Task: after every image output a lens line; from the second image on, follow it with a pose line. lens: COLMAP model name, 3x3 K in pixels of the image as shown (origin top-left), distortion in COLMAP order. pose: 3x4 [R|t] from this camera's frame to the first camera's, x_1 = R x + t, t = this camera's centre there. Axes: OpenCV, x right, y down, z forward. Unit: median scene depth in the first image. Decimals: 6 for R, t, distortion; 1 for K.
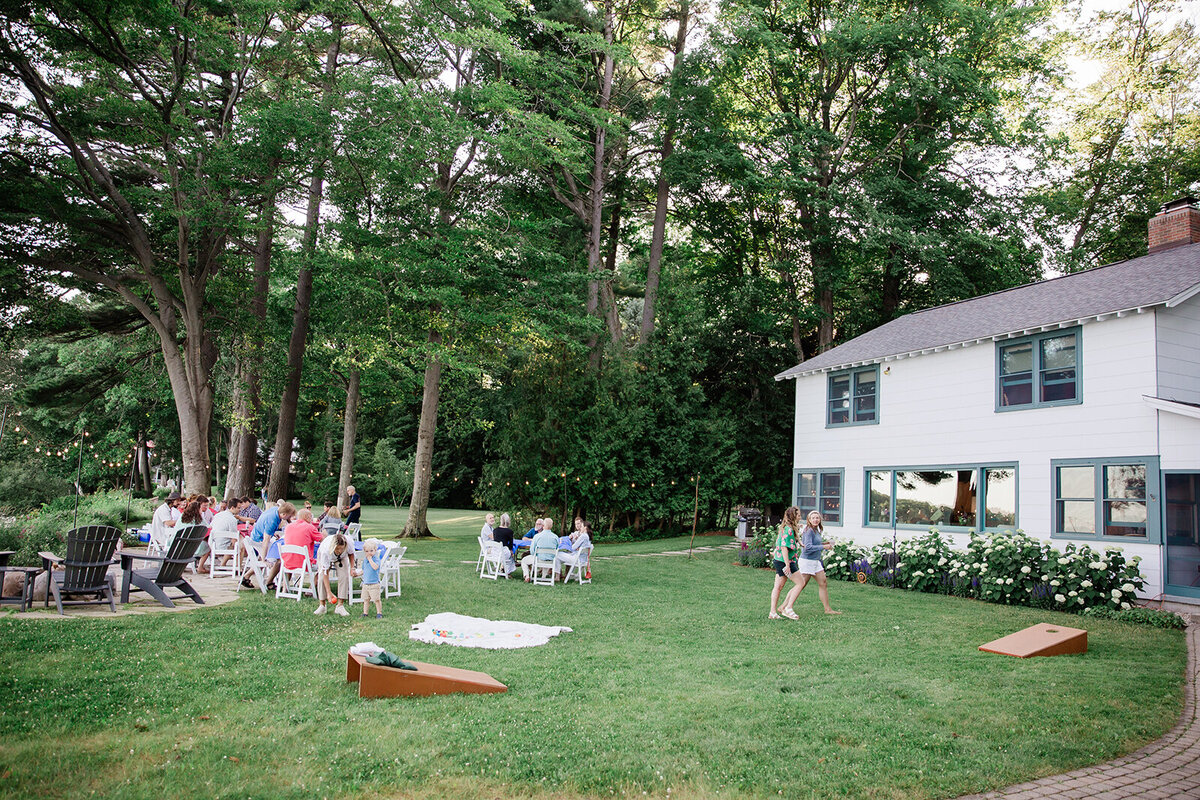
lens RADIAL K [[958.5, 0, 600.0], [0, 958.5, 400.0], [0, 0, 1]] dist [-0.143517, 0.148452]
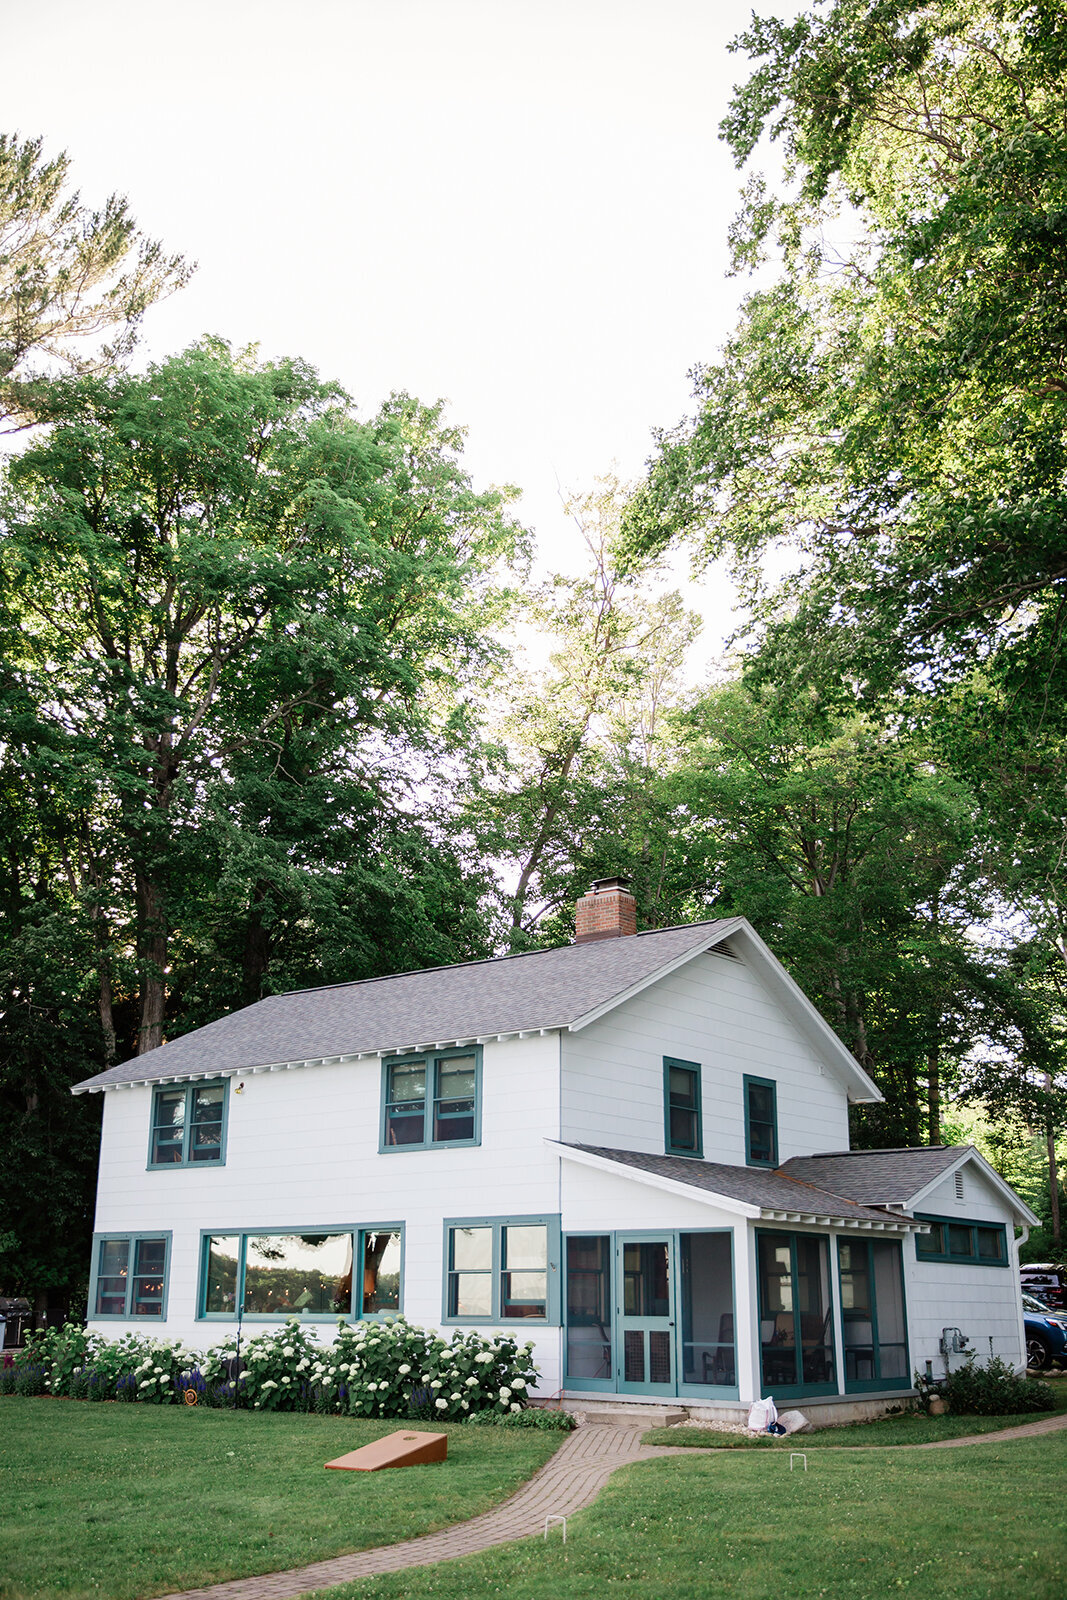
lens RADIAL K [[1660.5, 0, 533.5], [0, 1660.5, 800.0], [0, 0, 1]] dist [-0.071235, 0.286272]
pose [[0.895971, 0.083604, 0.436173, -0.068938], [-0.006634, 0.984531, -0.175082, -0.035387], [-0.444063, 0.153975, 0.882666, -0.269980]]
